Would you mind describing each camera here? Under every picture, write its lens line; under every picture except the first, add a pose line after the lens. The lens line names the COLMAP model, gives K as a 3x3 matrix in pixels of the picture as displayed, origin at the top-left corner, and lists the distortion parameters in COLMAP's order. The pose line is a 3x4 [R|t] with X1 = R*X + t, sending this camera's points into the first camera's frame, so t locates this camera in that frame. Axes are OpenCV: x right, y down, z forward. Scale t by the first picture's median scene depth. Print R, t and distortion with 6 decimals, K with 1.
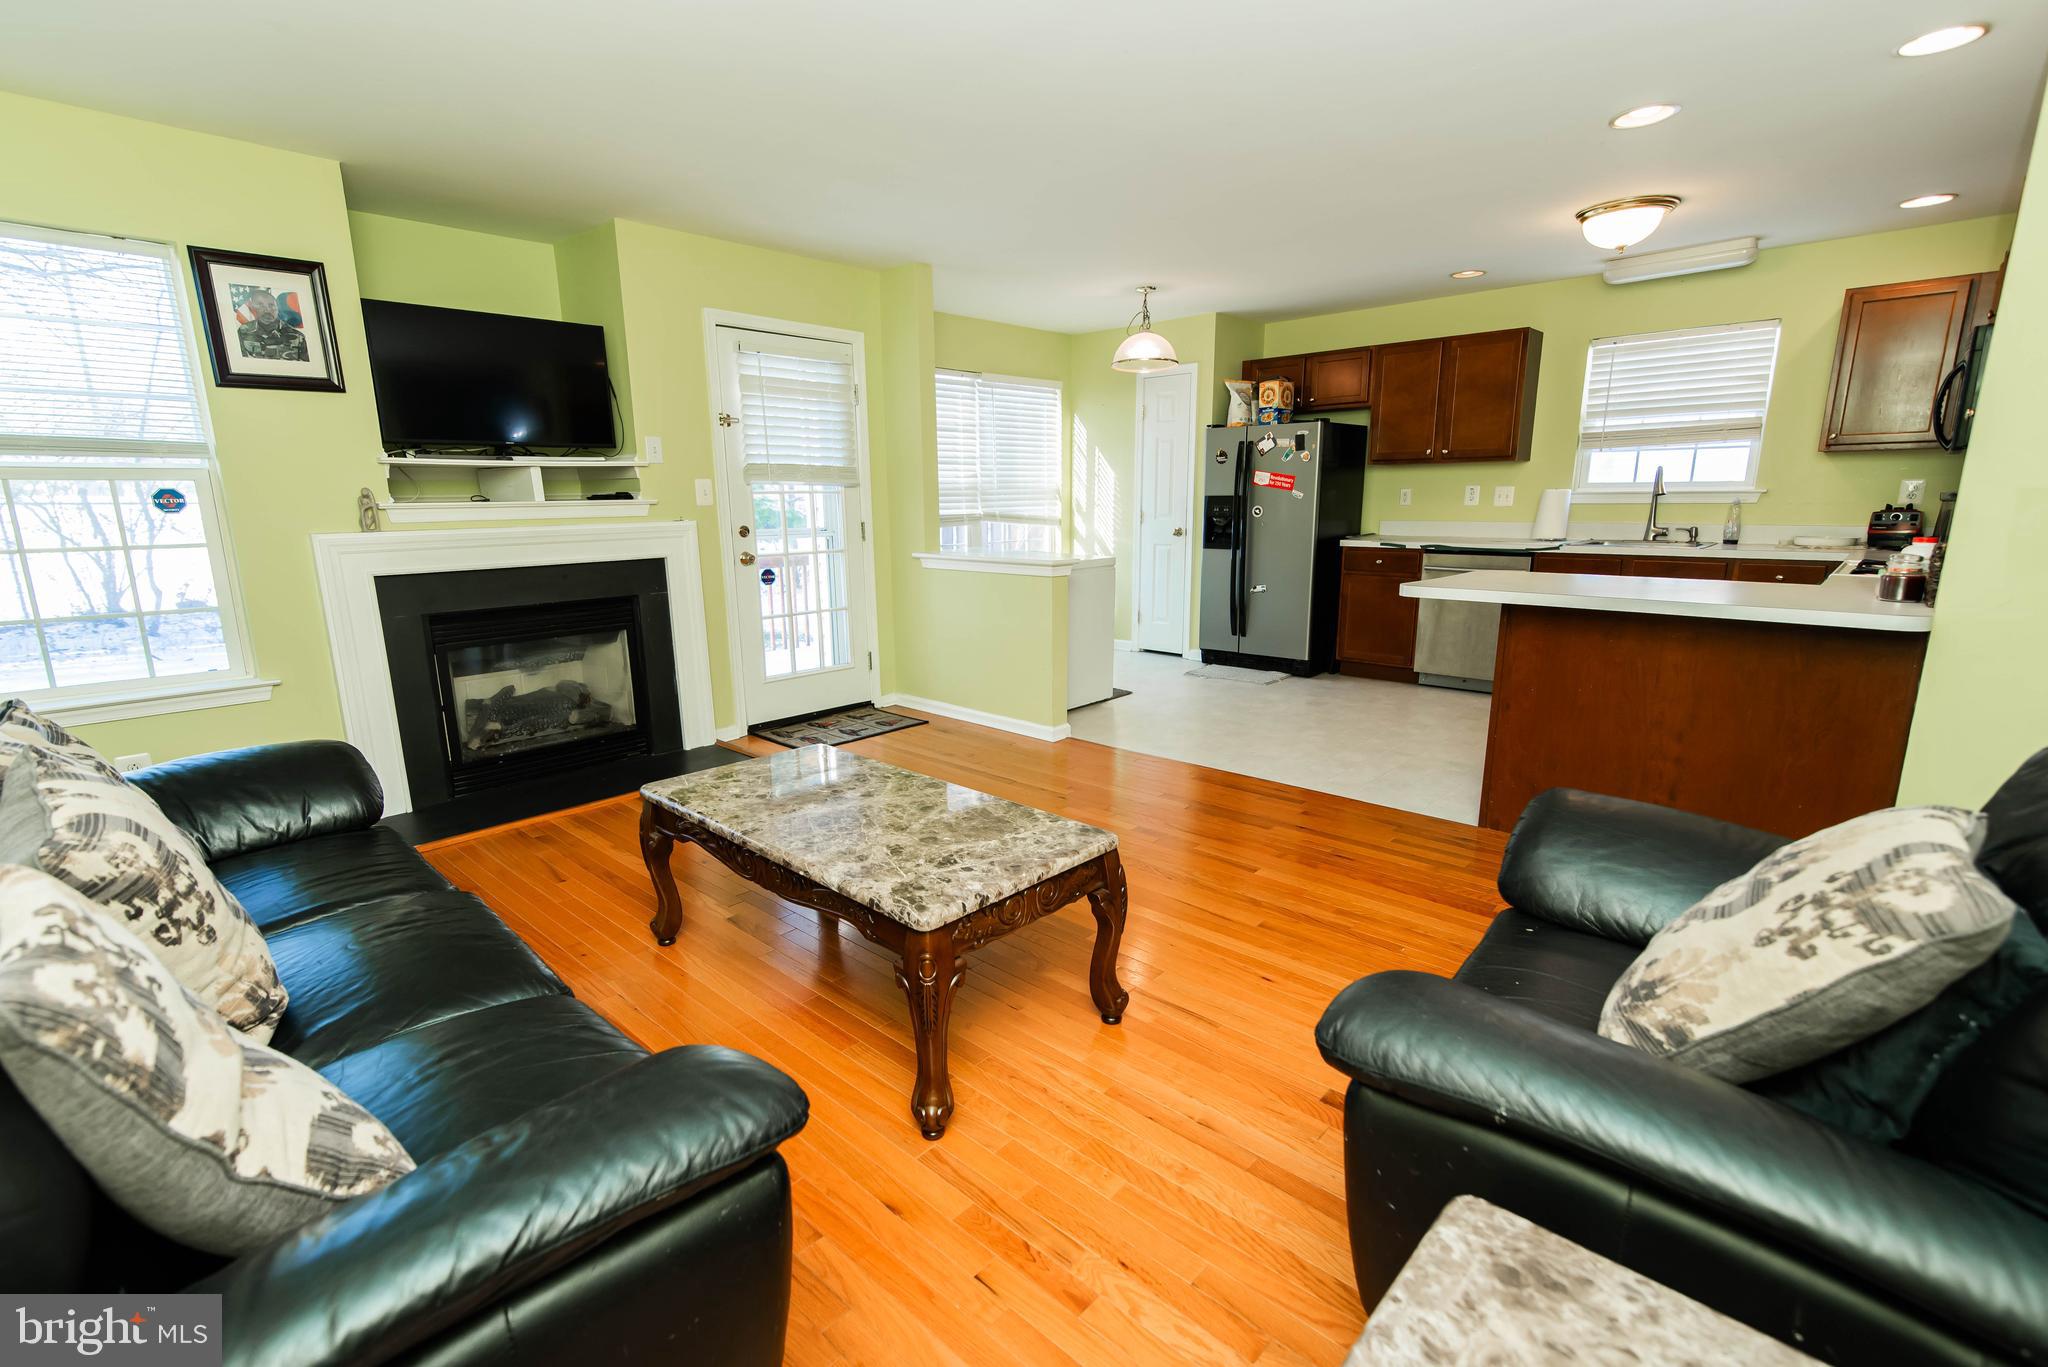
lens RADIAL K [[935.7, 0, 1023.0], [0, 935.7, 699.2], [0, 0, 1]] dist [0.015509, -0.001897]
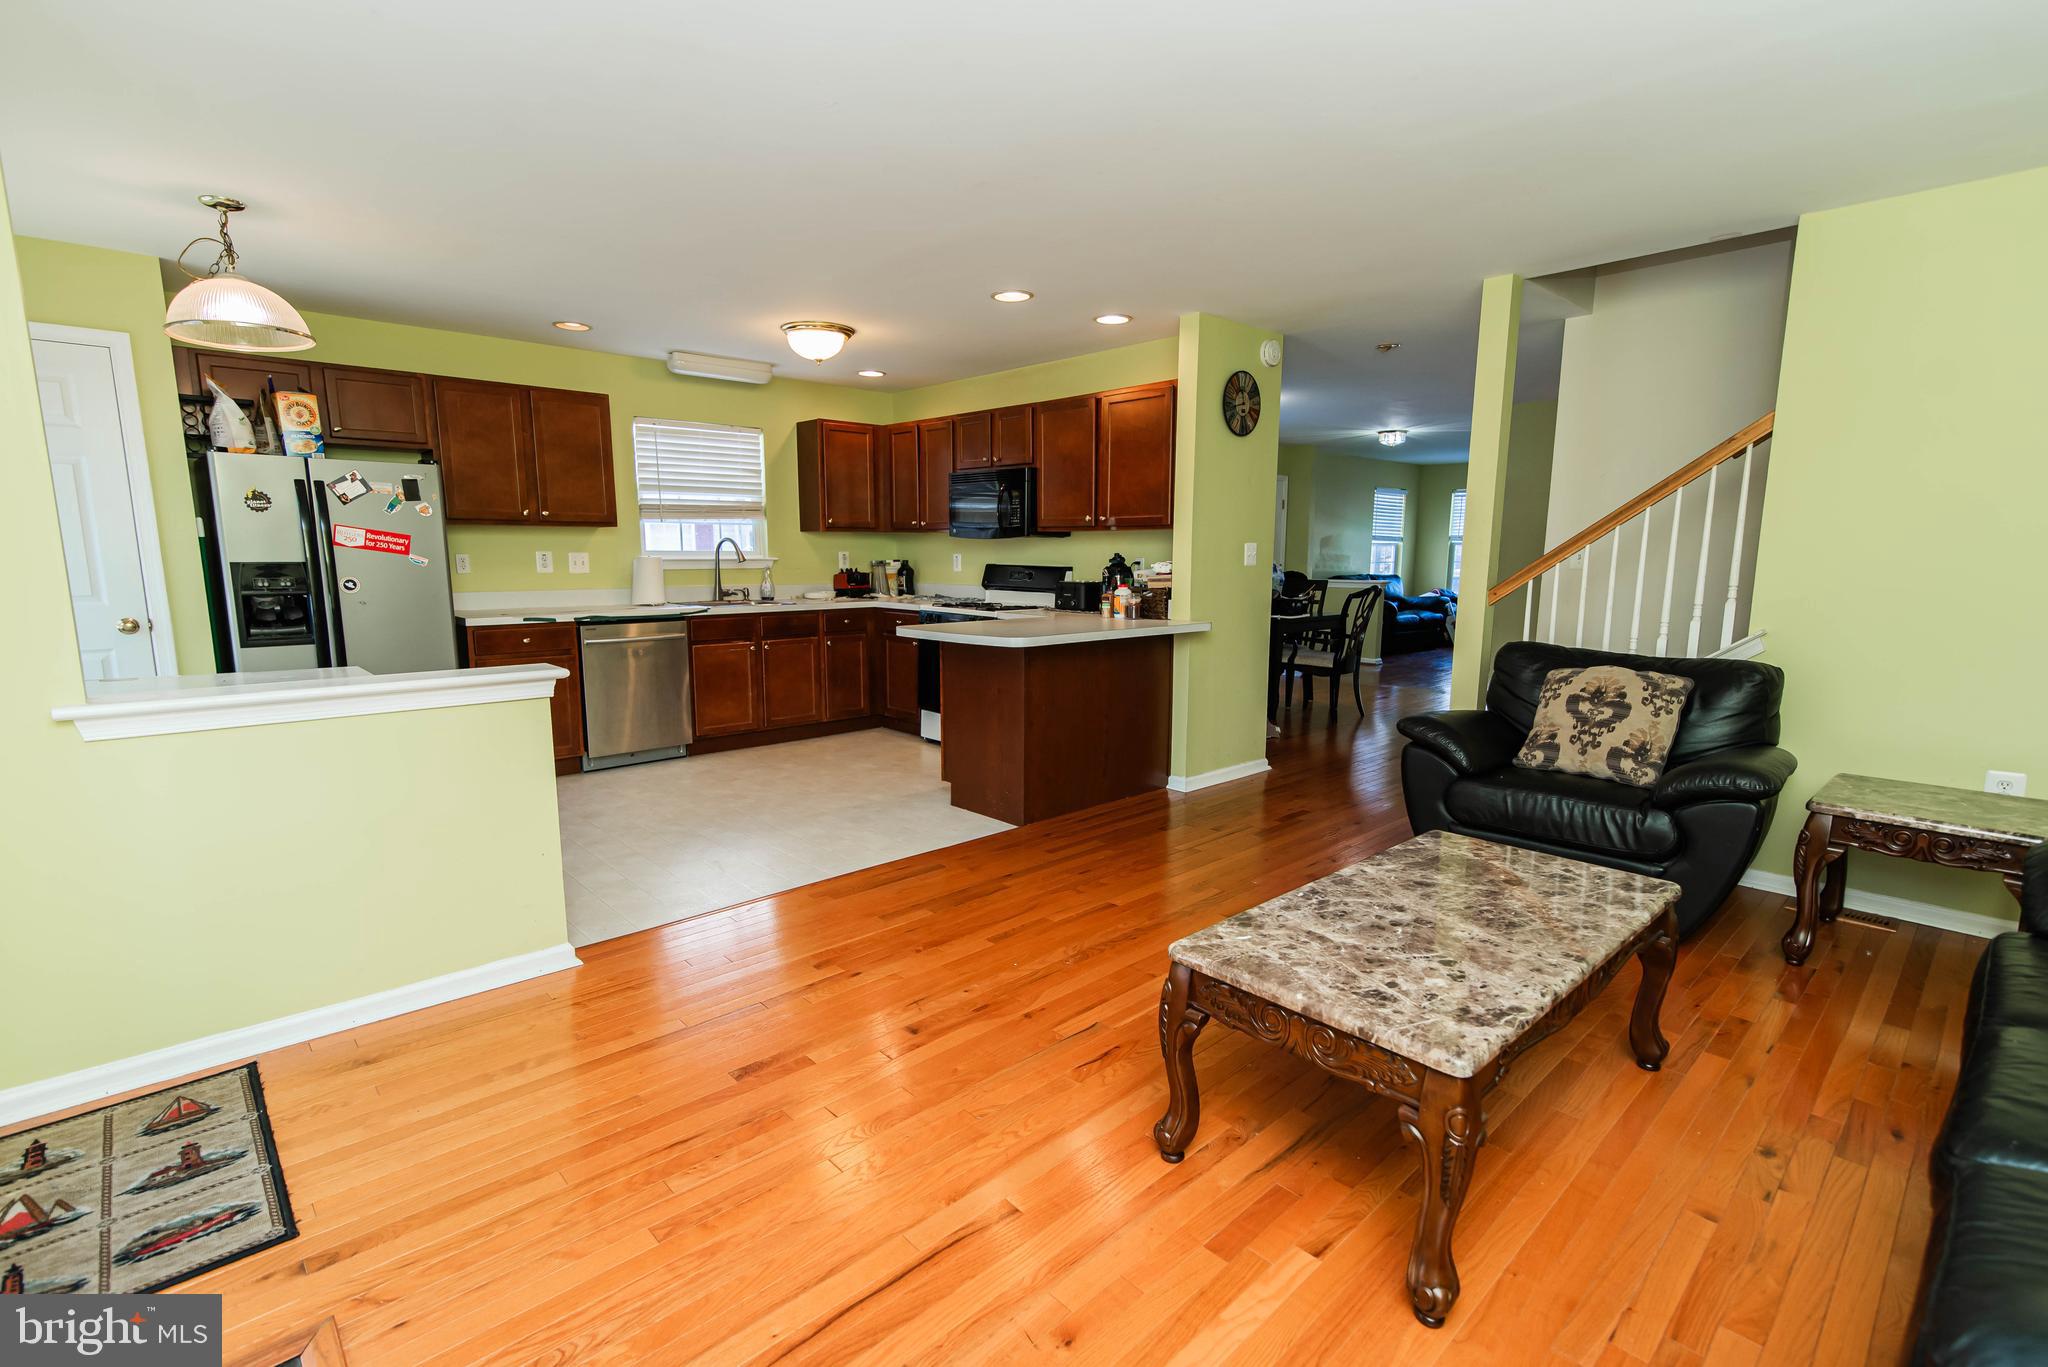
lens RADIAL K [[935.7, 0, 1020.2], [0, 935.7, 685.1], [0, 0, 1]] dist [0.015509, -0.001897]
pose [[0.067768, -0.131880, 0.988946, -0.514449], [0.212214, 0.970448, 0.114871, -0.136207], [-0.974871, 0.202083, 0.093752, 0.619520]]
